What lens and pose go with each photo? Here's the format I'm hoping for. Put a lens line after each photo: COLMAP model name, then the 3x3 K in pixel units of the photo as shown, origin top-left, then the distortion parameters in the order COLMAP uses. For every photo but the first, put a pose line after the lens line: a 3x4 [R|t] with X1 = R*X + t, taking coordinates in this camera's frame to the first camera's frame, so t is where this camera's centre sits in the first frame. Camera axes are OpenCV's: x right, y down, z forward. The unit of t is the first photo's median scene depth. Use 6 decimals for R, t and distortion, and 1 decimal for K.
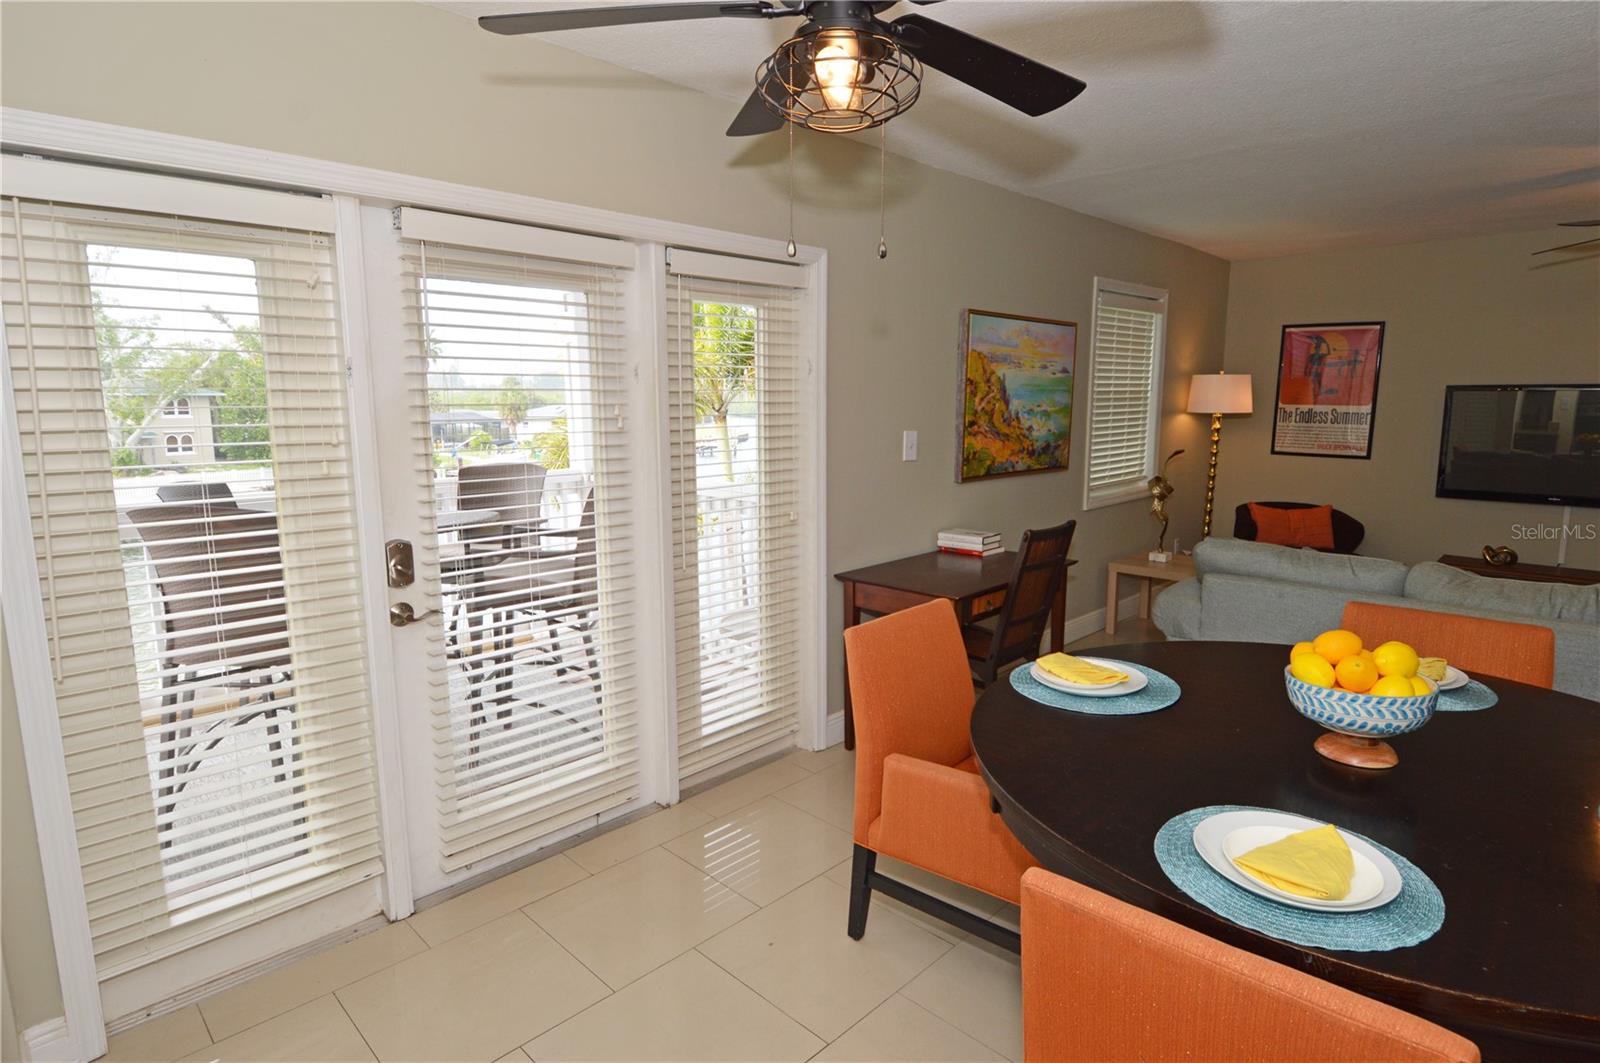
lens RADIAL K [[852.2, 0, 810.4], [0, 852.2, 525.5], [0, 0, 1]] dist [0.020010, -0.029453]
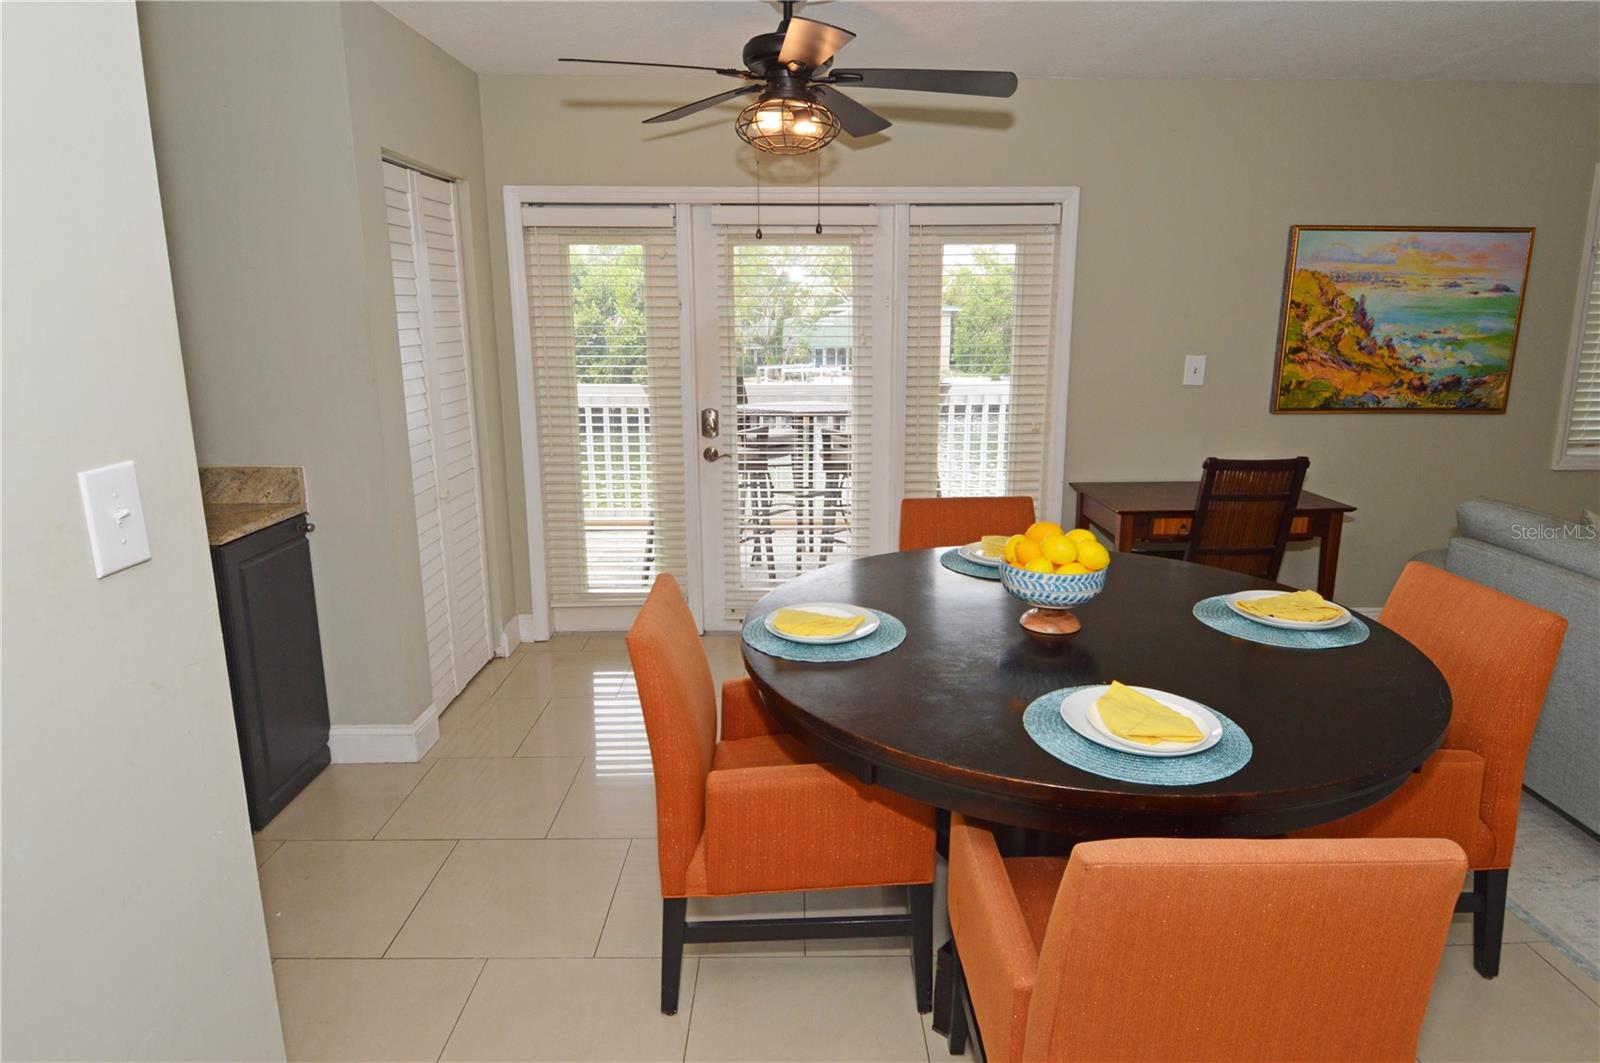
lens RADIAL K [[905.9, 0, 817.0], [0, 905.9, 500.2], [0, 0, 1]] dist [0.018596, -0.030209]
pose [[0.709333, 0.139433, -0.690946, 0.502963], [-0.105875, 0.990195, 0.091129, 0.006255], [0.696877, 0.008513, 0.717140, -0.062251]]
